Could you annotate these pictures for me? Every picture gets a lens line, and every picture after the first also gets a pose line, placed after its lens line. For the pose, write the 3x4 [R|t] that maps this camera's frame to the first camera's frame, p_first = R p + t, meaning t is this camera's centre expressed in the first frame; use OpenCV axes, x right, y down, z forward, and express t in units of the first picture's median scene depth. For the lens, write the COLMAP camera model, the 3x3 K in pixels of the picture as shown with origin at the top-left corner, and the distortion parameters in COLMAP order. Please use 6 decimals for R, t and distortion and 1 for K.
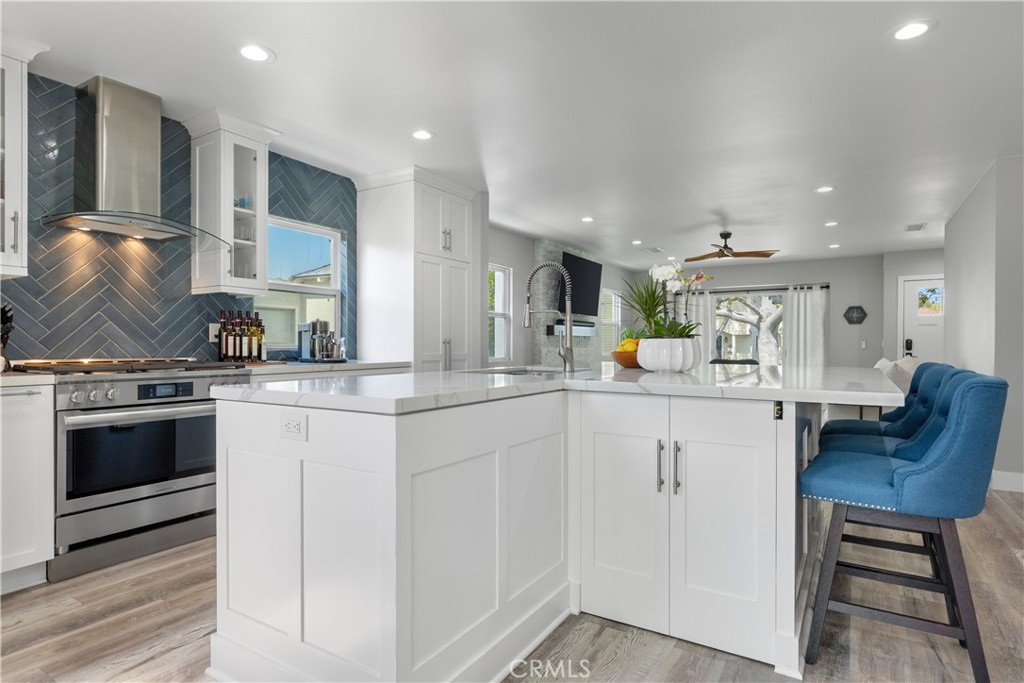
lens RADIAL K [[548.2, 0, 512.0], [0, 548.2, 341.5], [0, 0, 1]] dist [-0.000173, -0.000174]
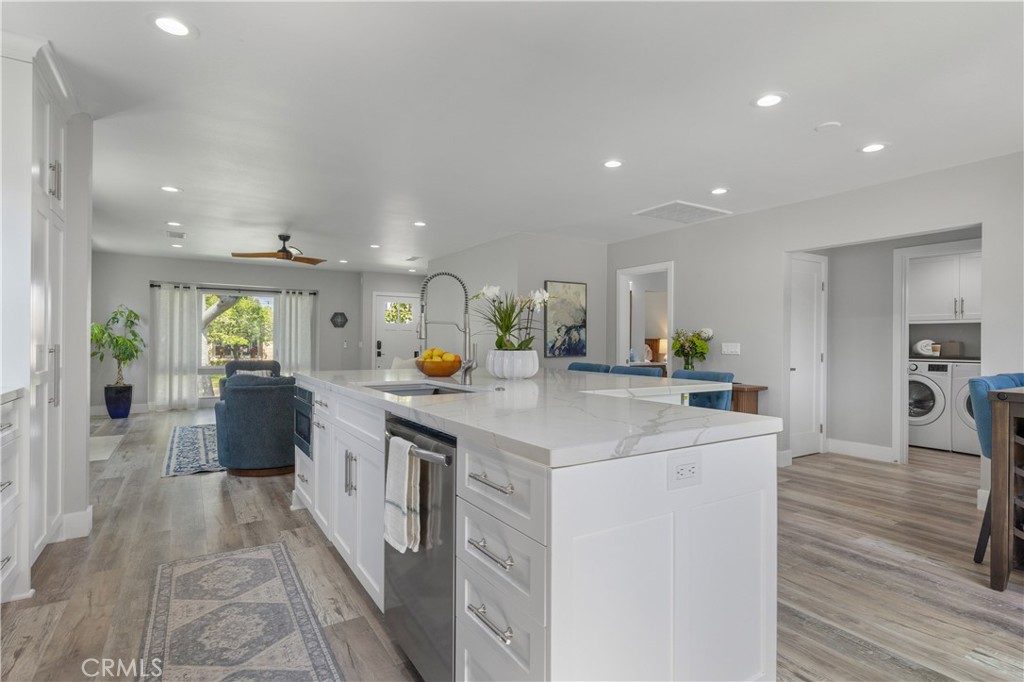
lens RADIAL K [[520.6, 0, 512.0], [0, 520.6, 341.0], [0, 0, 1]] dist [0.000750, 0.000041]
pose [[0.440247, 0.002773, 0.897873, -0.227384], [-0.010160, 0.999947, 0.001893, -0.008394], [-0.897819, -0.009956, 0.440251, 0.163949]]
